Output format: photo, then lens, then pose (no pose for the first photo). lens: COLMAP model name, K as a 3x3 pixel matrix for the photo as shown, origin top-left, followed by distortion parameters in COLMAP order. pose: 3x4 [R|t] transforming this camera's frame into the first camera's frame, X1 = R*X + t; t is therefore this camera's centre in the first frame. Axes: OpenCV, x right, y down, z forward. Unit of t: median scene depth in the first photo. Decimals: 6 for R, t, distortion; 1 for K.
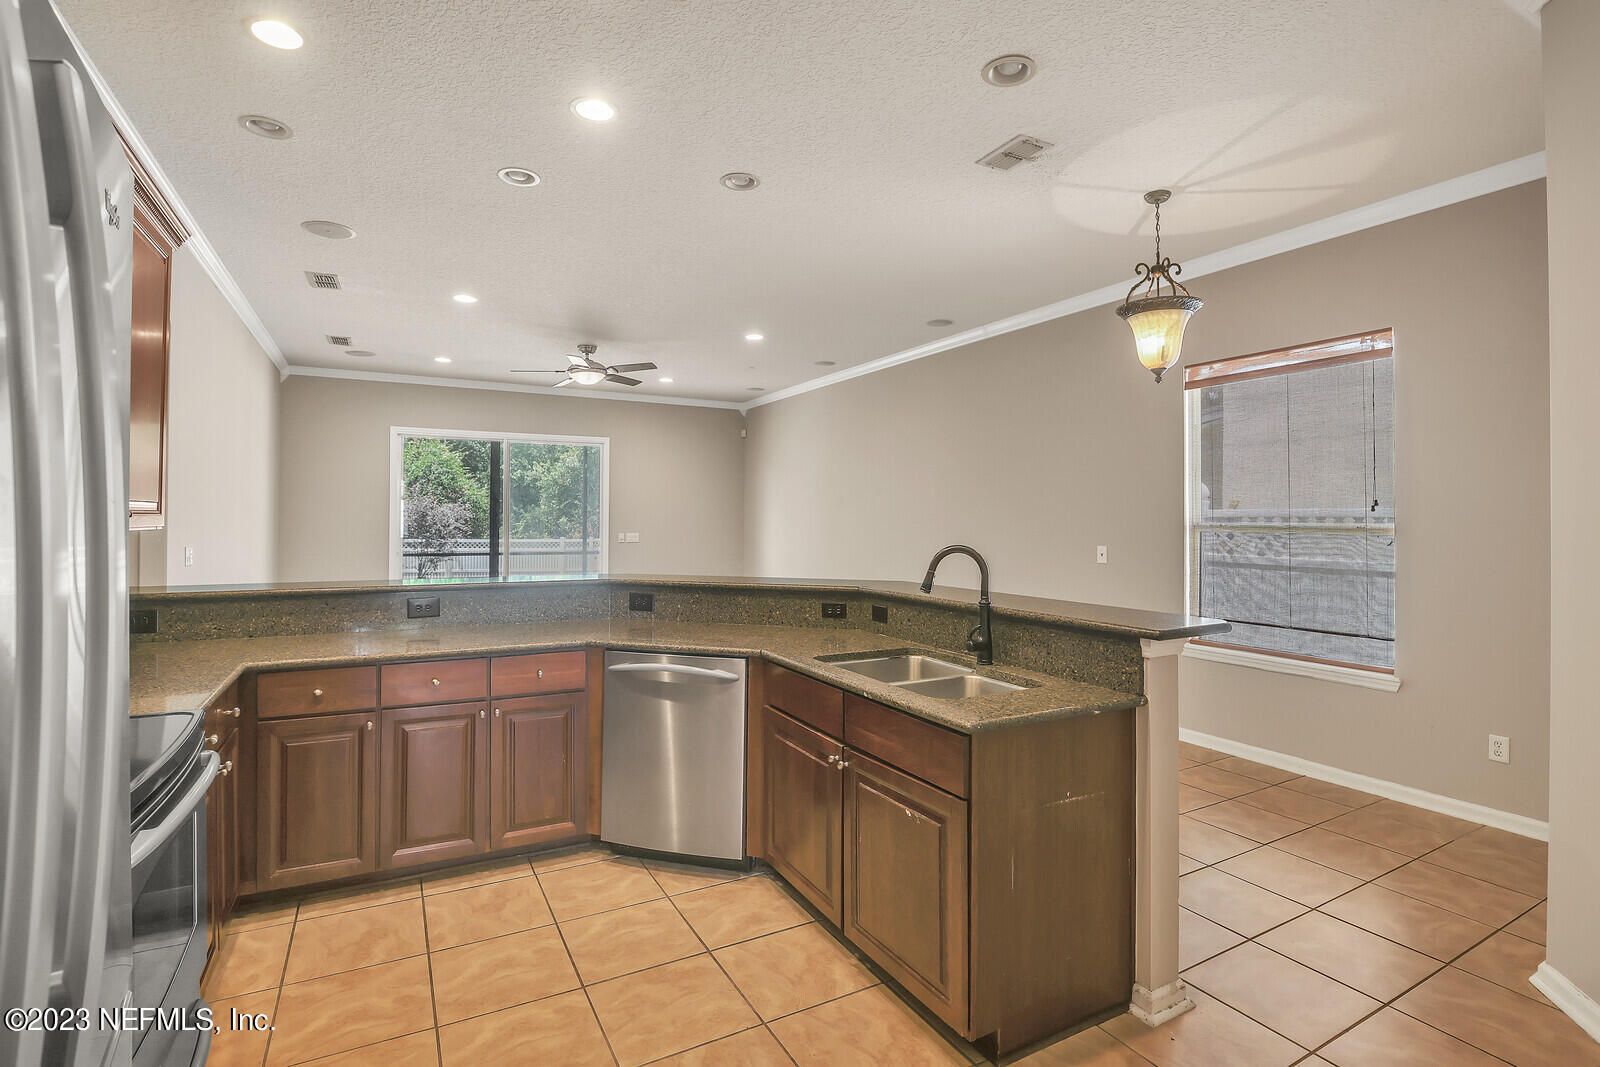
lens RADIAL K [[754.7, 0, 795.4], [0, 754.7, 495.2], [0, 0, 1]] dist [-0.033236, 0.000215]
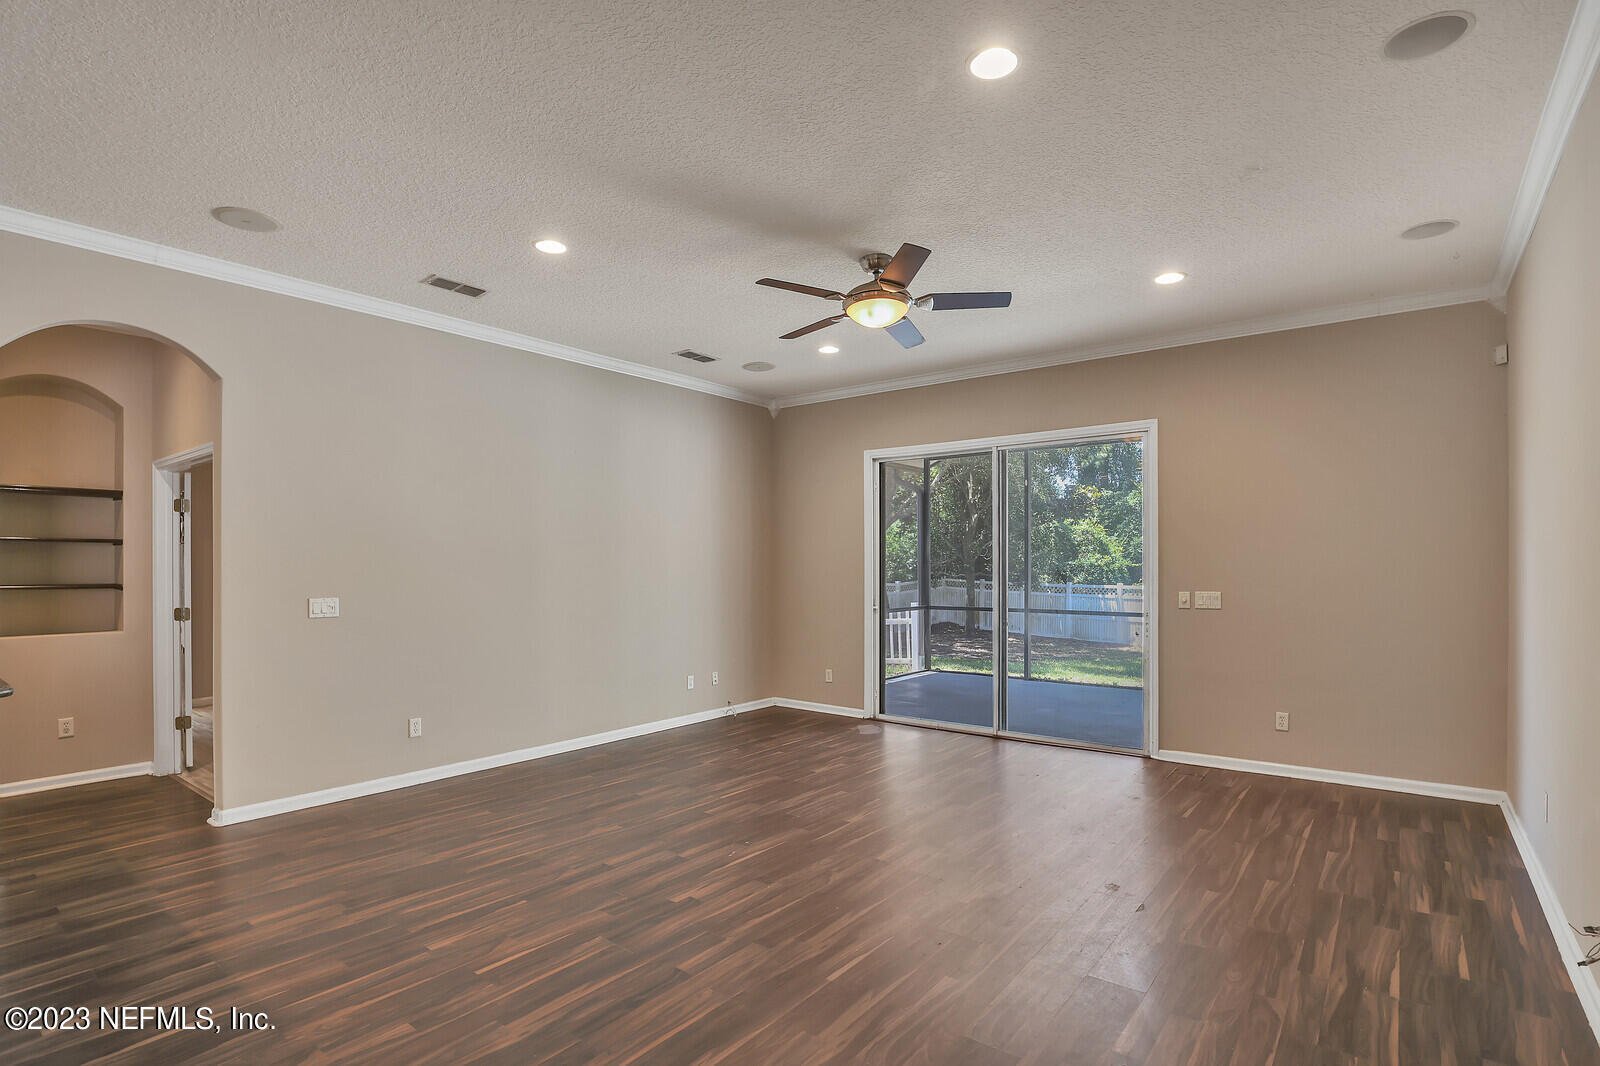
lens RADIAL K [[779.2, 0, 801.5], [0, 779.2, 566.0], [0, 0, 1]] dist [-0.028544, 0.000987]
pose [[0.398568, -0.000752, -0.917139, 0.231233], [0.032635, 0.999378, 0.013363, 0.021657], [0.916558, -0.035256, 0.398344, 0.710782]]
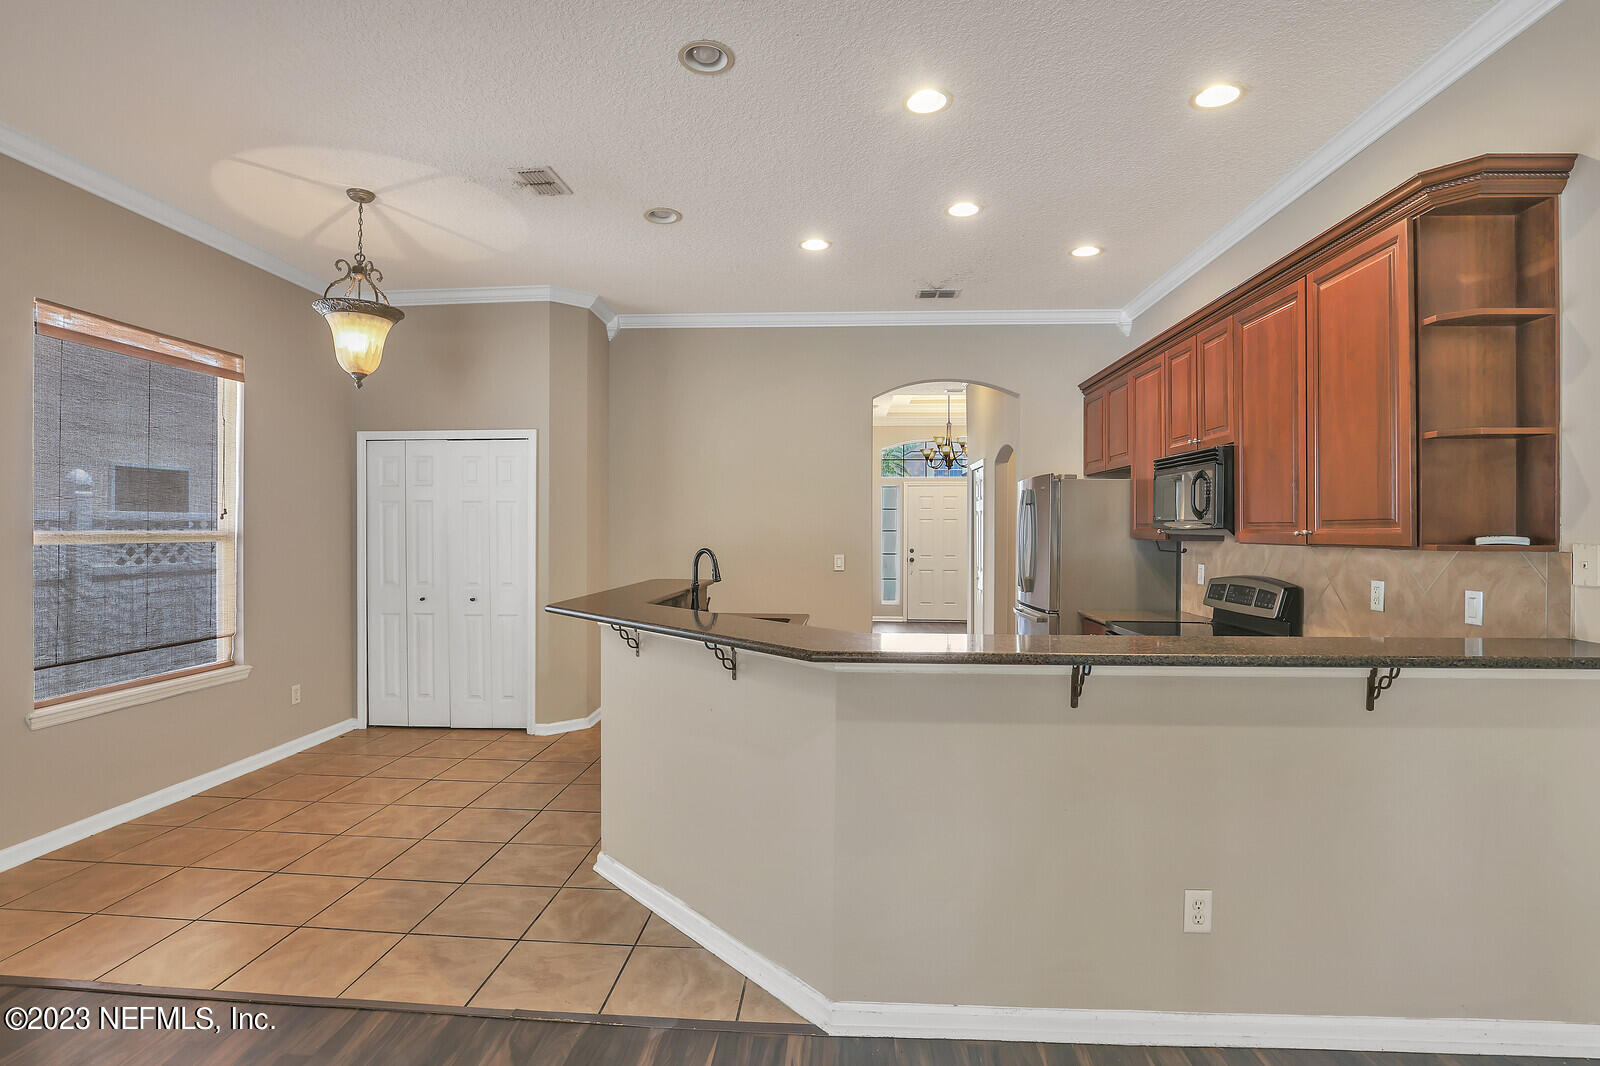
lens RADIAL K [[780.8, 0, 793.3], [0, 780.8, 530.2], [0, 0, 1]] dist [-0.031037, 0.001043]
pose [[-0.843813, -0.005874, 0.536606, -0.272122], [-0.022716, 0.999435, -0.024782, 0.024310], [-0.536157, -0.033101, -0.843469, 0.789627]]
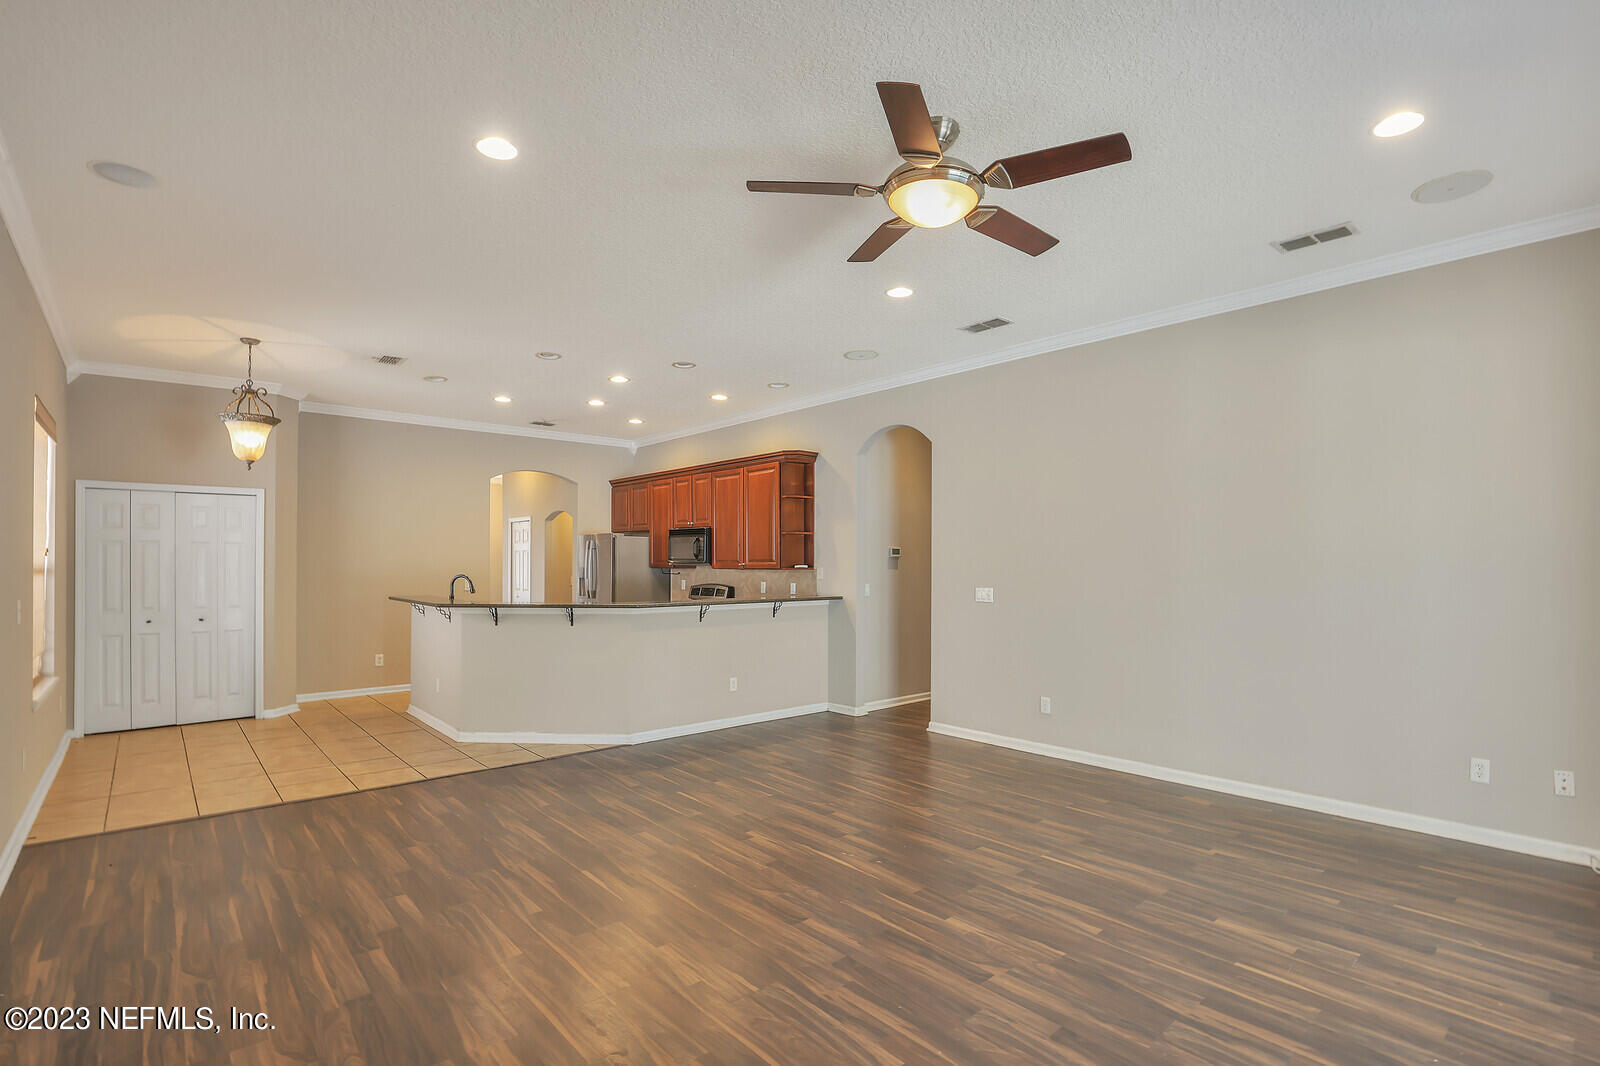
lens RADIAL K [[756.1, 0, 799.2], [0, 756.1, 556.9], [0, 0, 1]] dist [-0.032709, 0.001591]
pose [[-0.974769, -0.004730, -0.223165, -0.121621], [0.004501, 0.999156, -0.040839, 0.042946], [0.223170, -0.040813, -0.973925, 1.356962]]
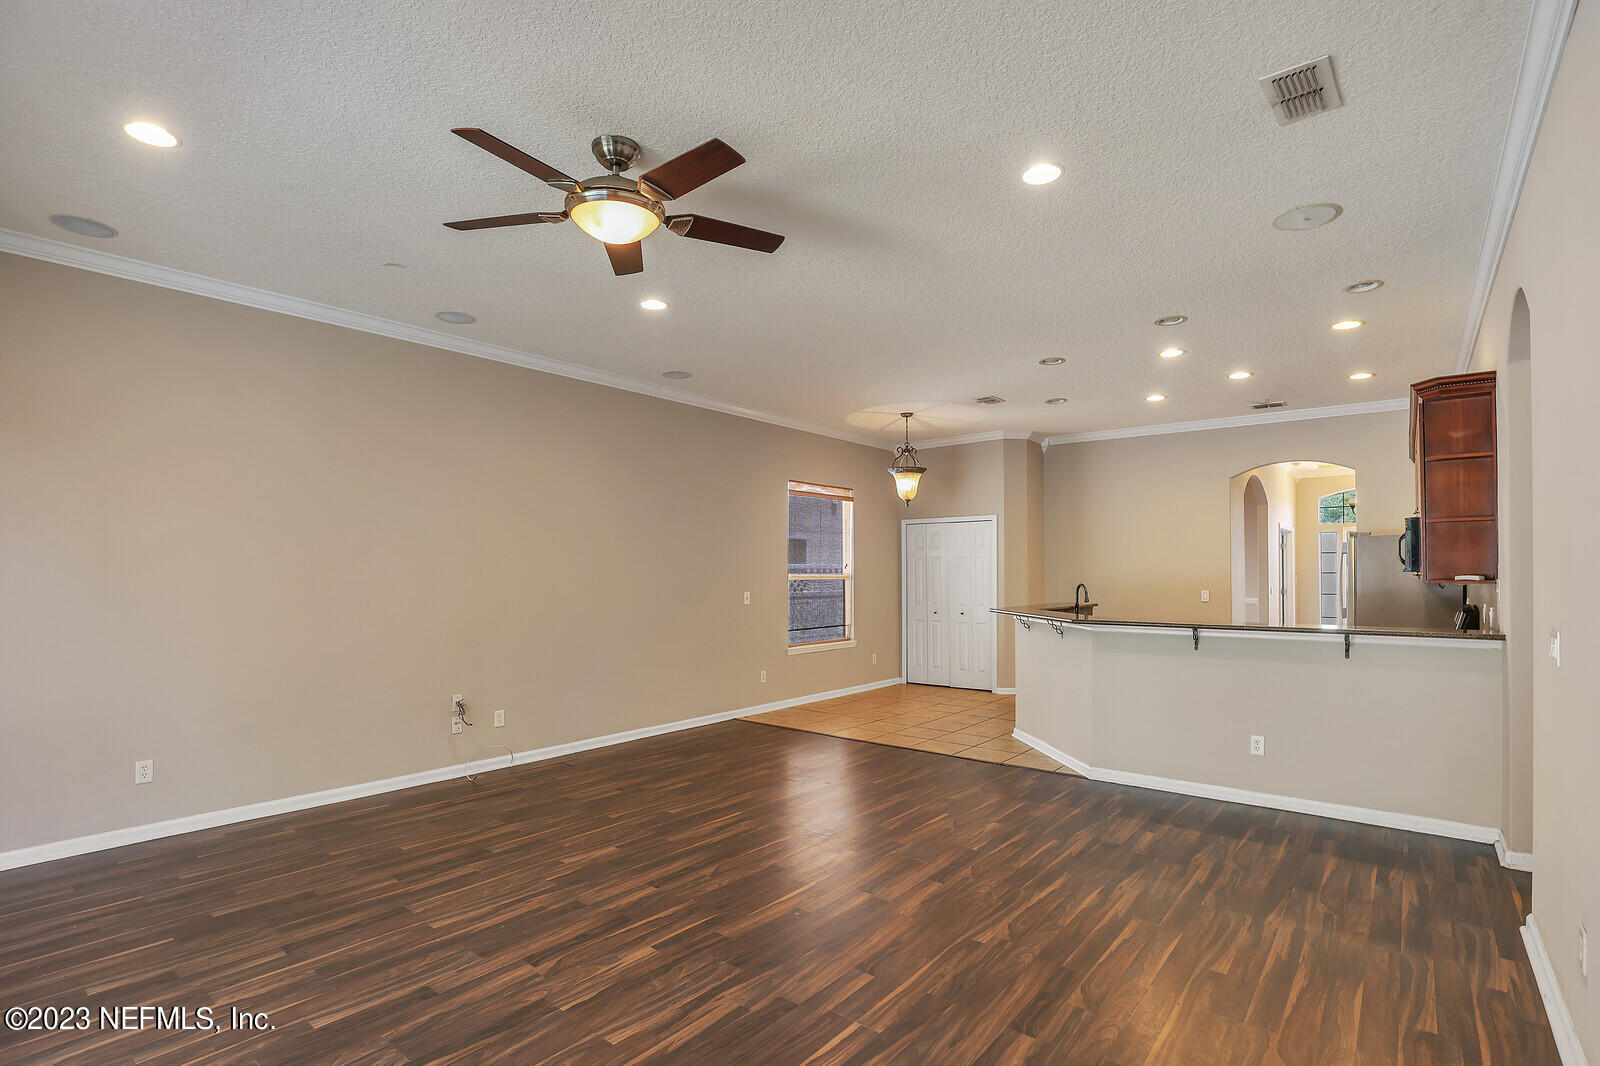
lens RADIAL K [[759.5, 0, 799.8], [0, 759.5, 567.4], [0, 0, 1]] dist [-0.032776, 0.000357]
pose [[-0.376458, 0.003647, 0.926427, -0.682246], [-0.029478, 0.999439, -0.015913, 0.030121], [-0.925965, -0.033300, -0.376139, 1.052386]]
